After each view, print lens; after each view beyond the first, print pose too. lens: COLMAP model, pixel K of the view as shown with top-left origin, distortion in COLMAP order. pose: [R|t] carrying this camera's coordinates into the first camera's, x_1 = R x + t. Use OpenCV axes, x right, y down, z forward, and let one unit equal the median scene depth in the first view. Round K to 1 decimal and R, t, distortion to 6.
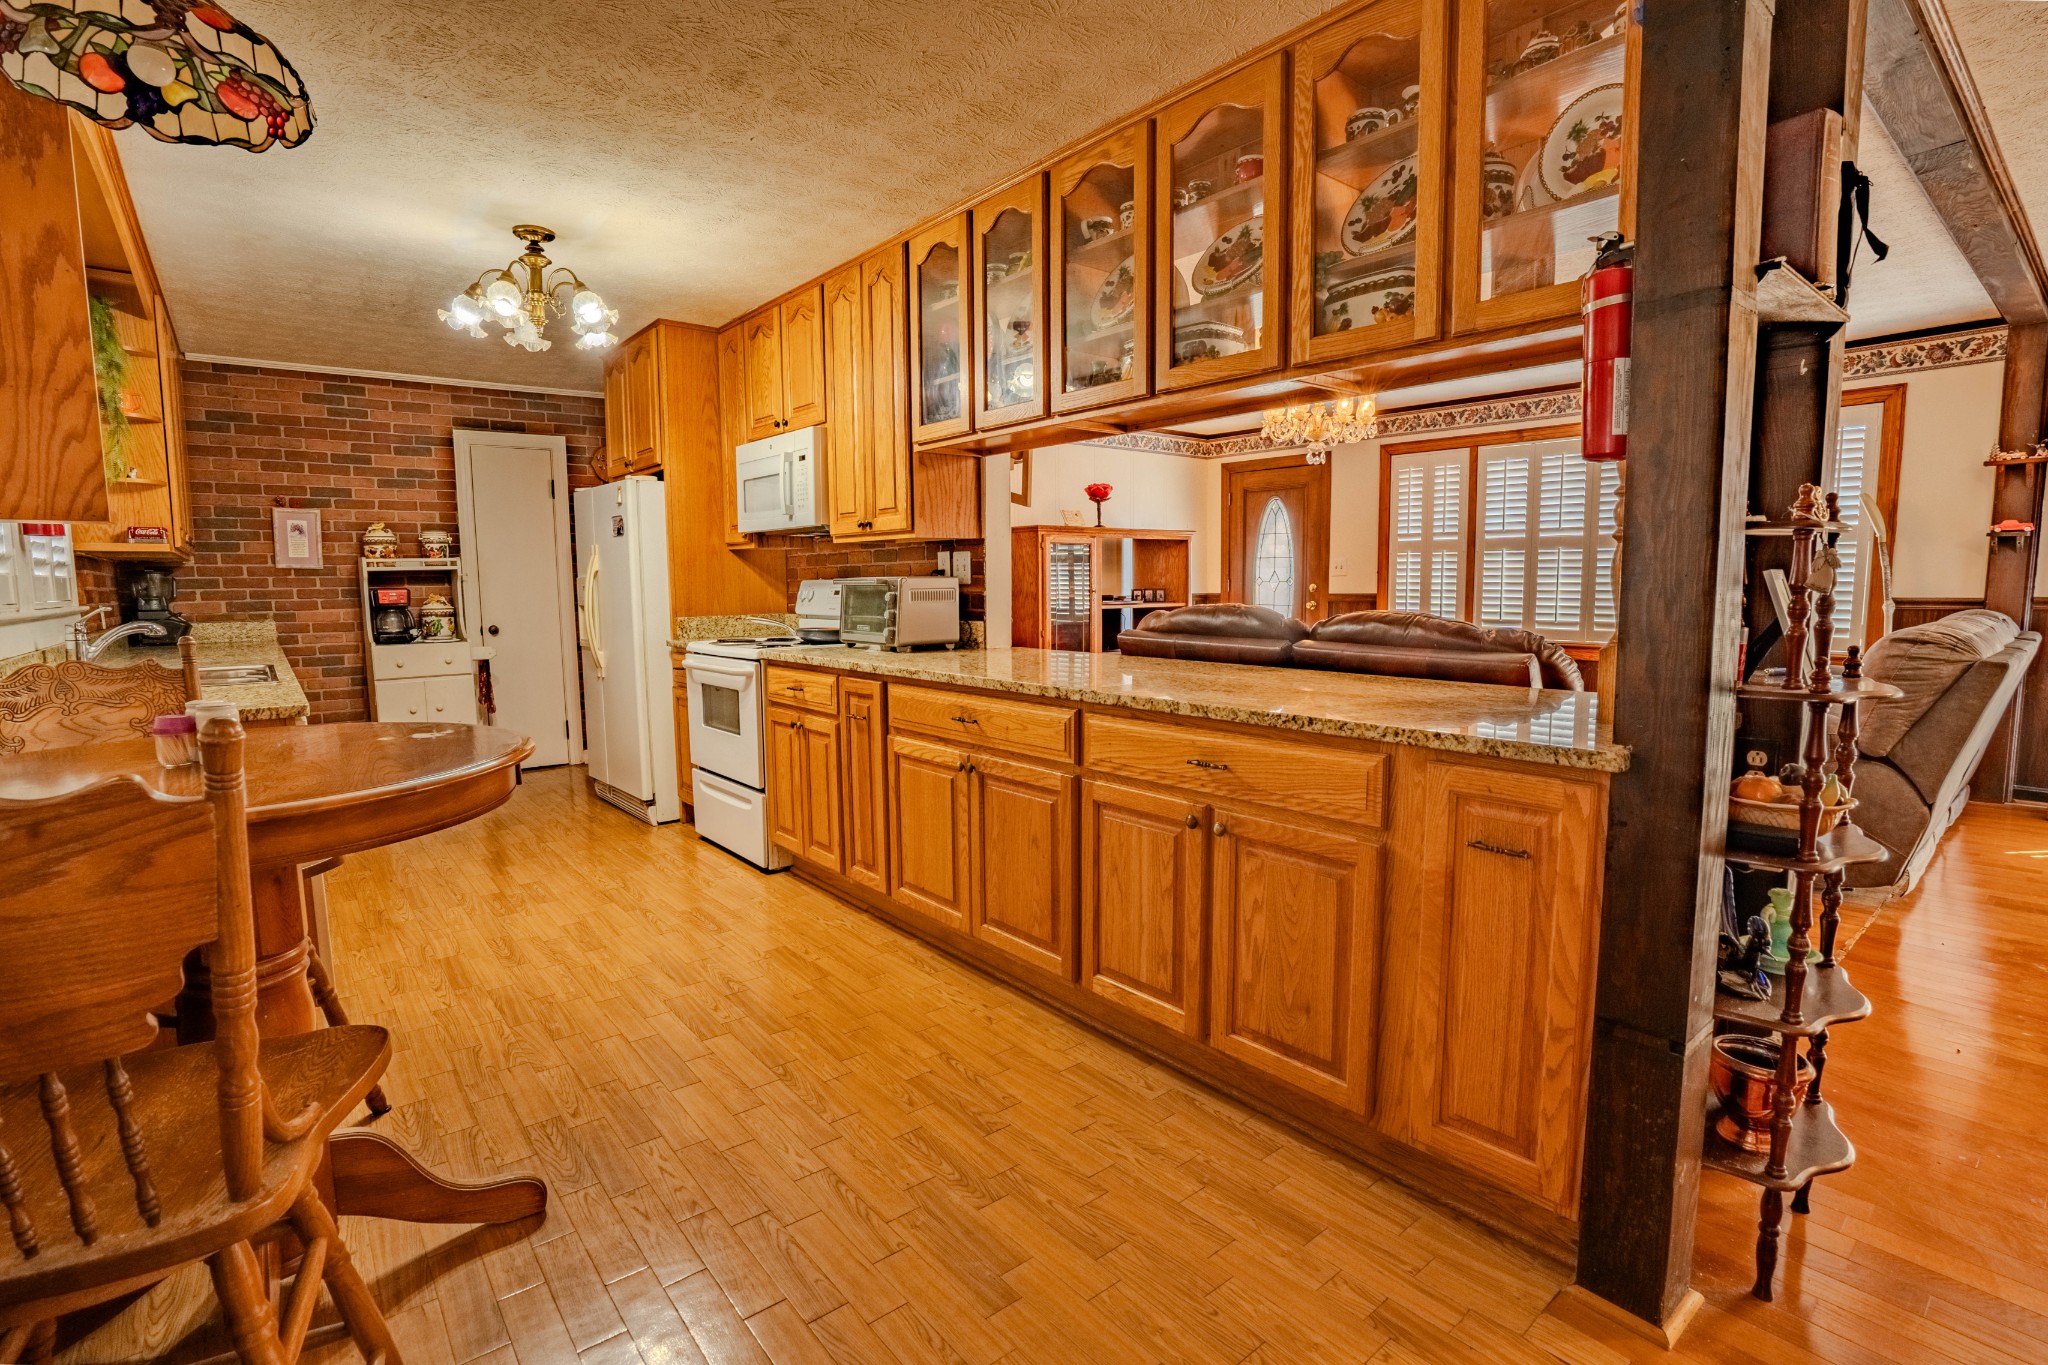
lens RADIAL K [[966.7, 0, 1026.6], [0, 966.7, 680.8], [0, 0, 1]] dist [-0.017829, 0.003604]
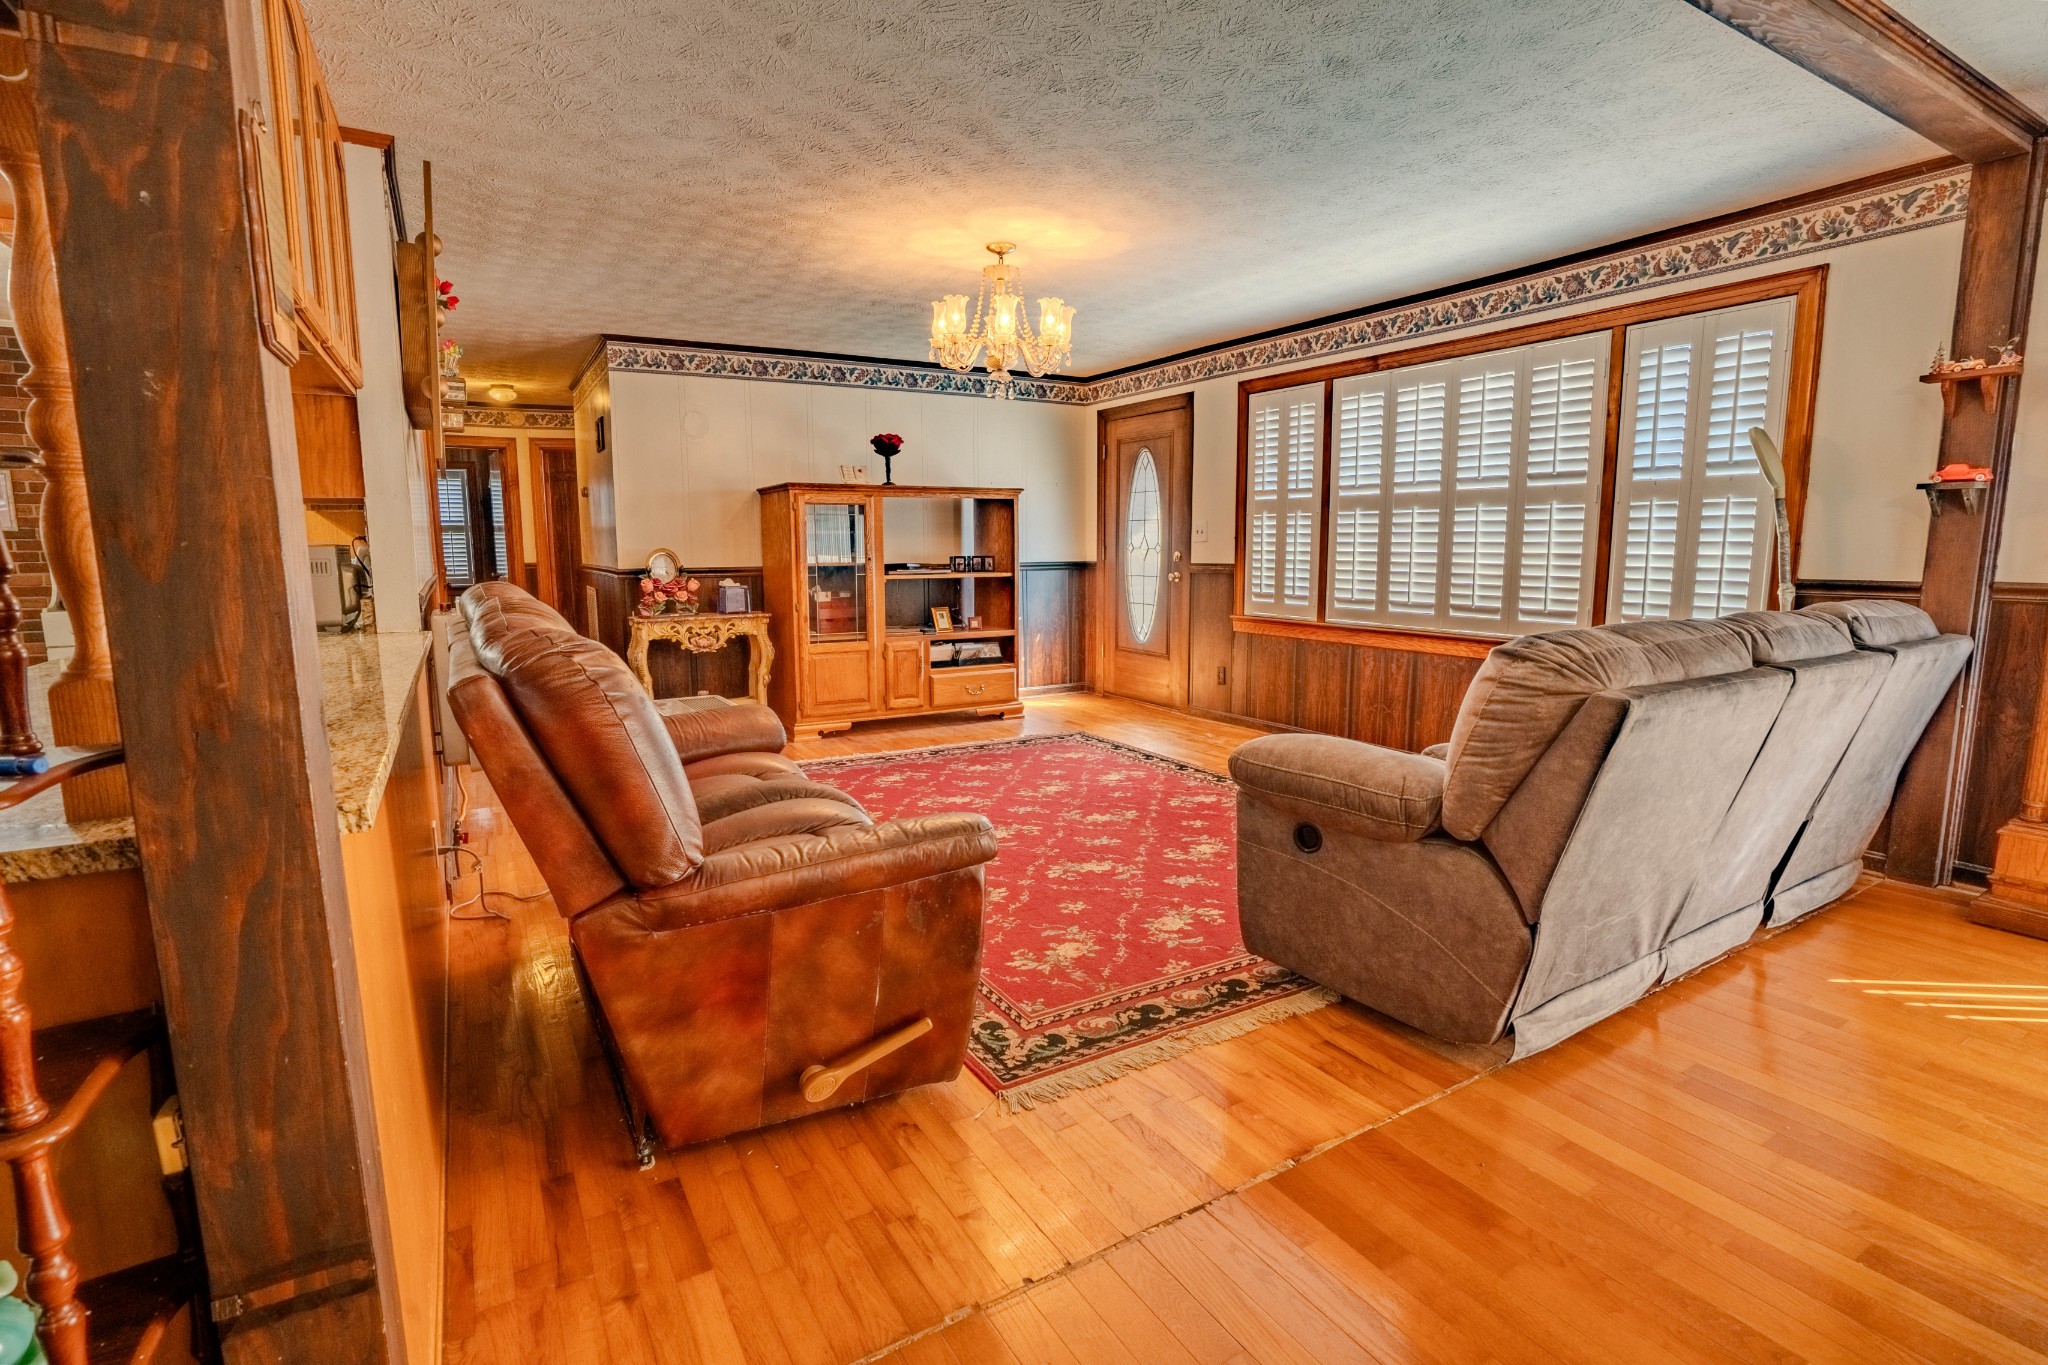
lens RADIAL K [[966.7, 0, 1035.6], [0, 966.7, 678.8], [0, 0, 1]] dist [-0.017829, 0.003604]
pose [[0.987806, 0.026937, -0.153339, 0.480839], [-0.021617, 0.999108, 0.036263, -0.028663], [0.154179, -0.032506, 0.987508, 0.231732]]
